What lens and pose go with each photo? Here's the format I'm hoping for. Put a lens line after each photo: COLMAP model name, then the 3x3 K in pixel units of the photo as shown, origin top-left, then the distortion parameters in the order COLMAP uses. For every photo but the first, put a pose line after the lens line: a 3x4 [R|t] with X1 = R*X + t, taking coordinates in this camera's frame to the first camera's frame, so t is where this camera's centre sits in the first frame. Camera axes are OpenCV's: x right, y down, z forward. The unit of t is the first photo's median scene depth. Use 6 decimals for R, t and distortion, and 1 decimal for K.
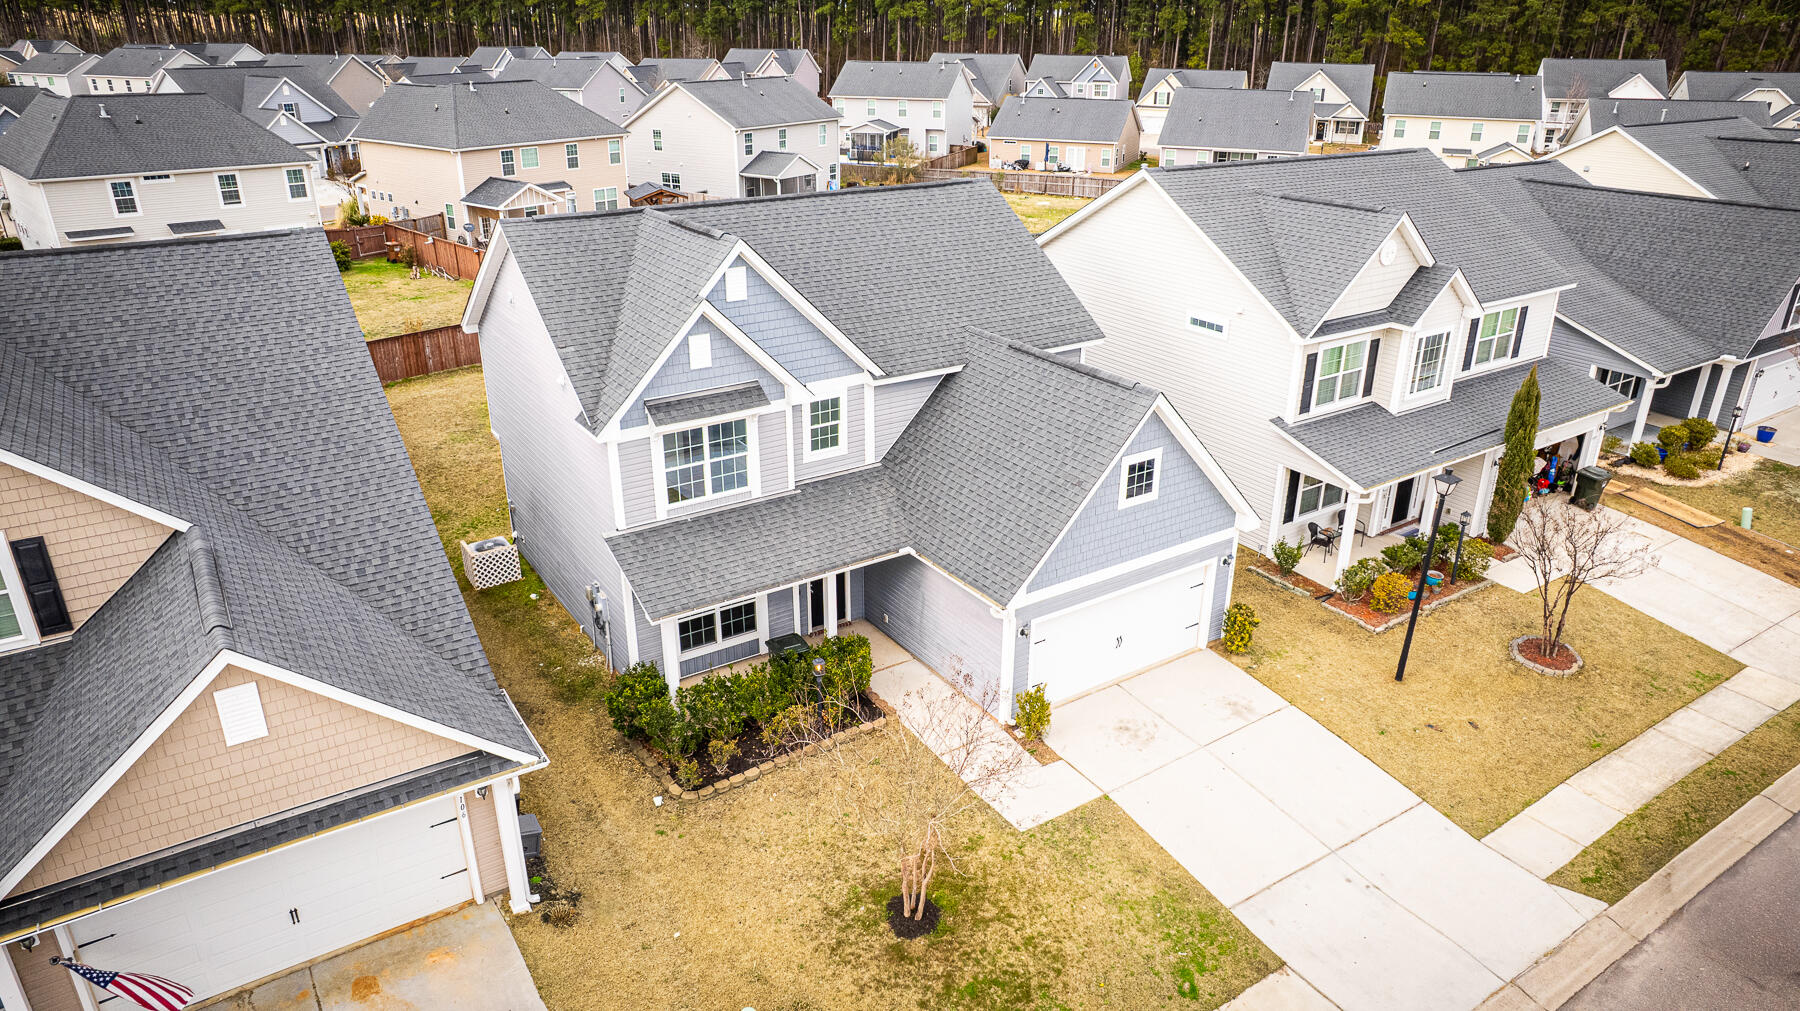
lens RADIAL K [[1150.7, 0, 913.3], [0, 1150.7, 508.5], [0, 0, 1]] dist [-0.049159, 0.037469]
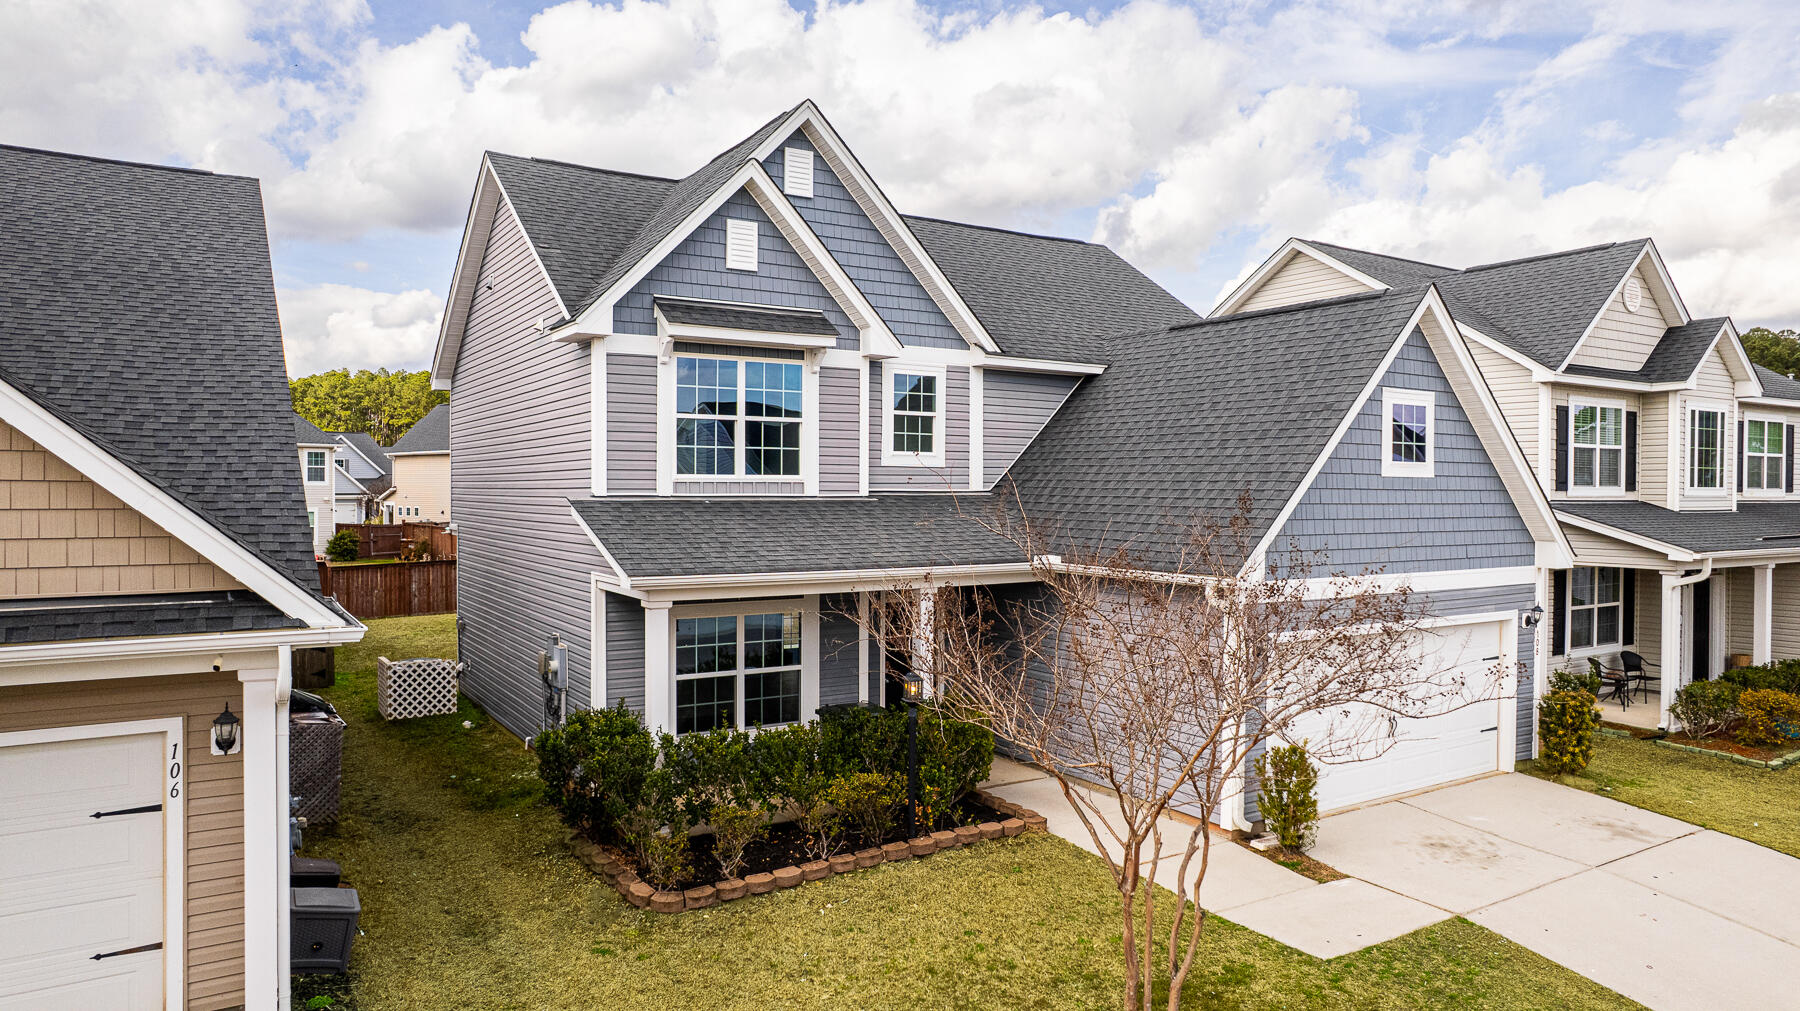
lens RADIAL K [[1150.7, 0, 915.1], [0, 1150.7, 511.6], [0, 0, 1]] dist [-0.049159, 0.037469]
pose [[0.999650, -0.001098, -0.026449, -0.059548], [-0.008907, 0.926927, -0.375137, 0.244803], [0.024928, 0.375241, 0.926592, 0.394814]]
